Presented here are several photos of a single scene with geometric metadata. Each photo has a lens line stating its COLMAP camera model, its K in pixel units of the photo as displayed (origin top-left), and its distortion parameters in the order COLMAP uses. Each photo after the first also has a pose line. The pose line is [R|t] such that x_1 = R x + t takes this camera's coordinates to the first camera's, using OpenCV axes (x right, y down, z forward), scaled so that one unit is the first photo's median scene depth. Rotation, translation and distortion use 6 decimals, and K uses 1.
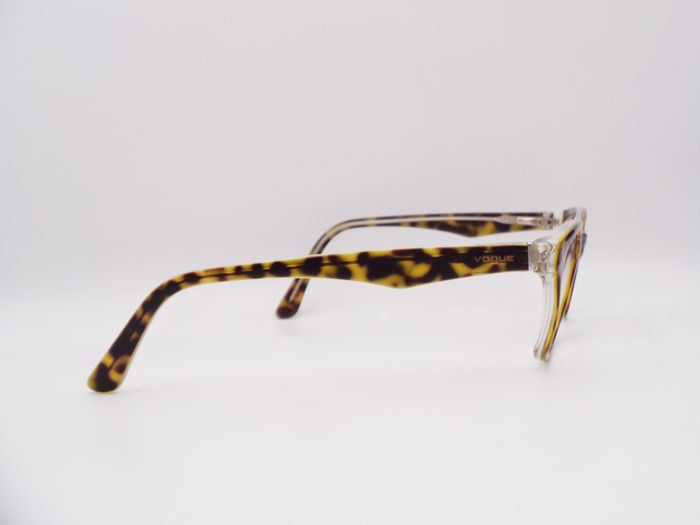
lens RADIAL K [[880.0, 0, 348.6], [0, 880.0, 262.5], [0, 0, 1]] dist [-0.014773, 0.000000]
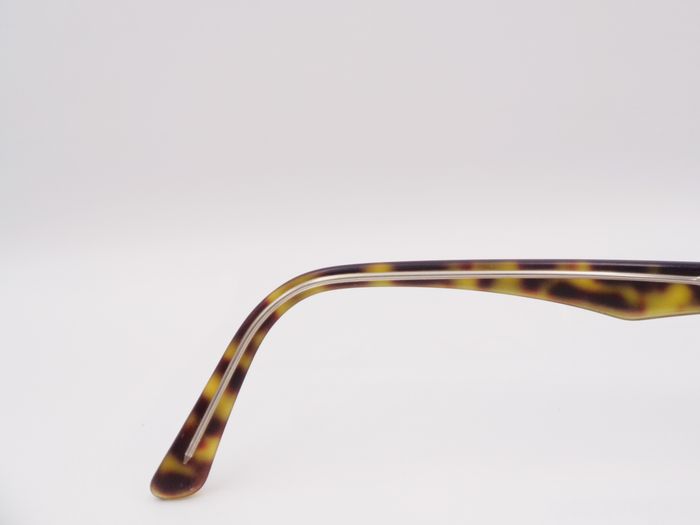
lens RADIAL K [[880.0, 0, 352.6], [0, 880.0, 262.5], [0, 0, 1]] dist [-0.014773, 0.000000]
pose [[0.983287, 0.018264, -0.181146, 0.086553], [-0.031448, 0.997039, -0.070180, -0.022547], [0.179327, 0.074704, 0.980949, 0.582306]]
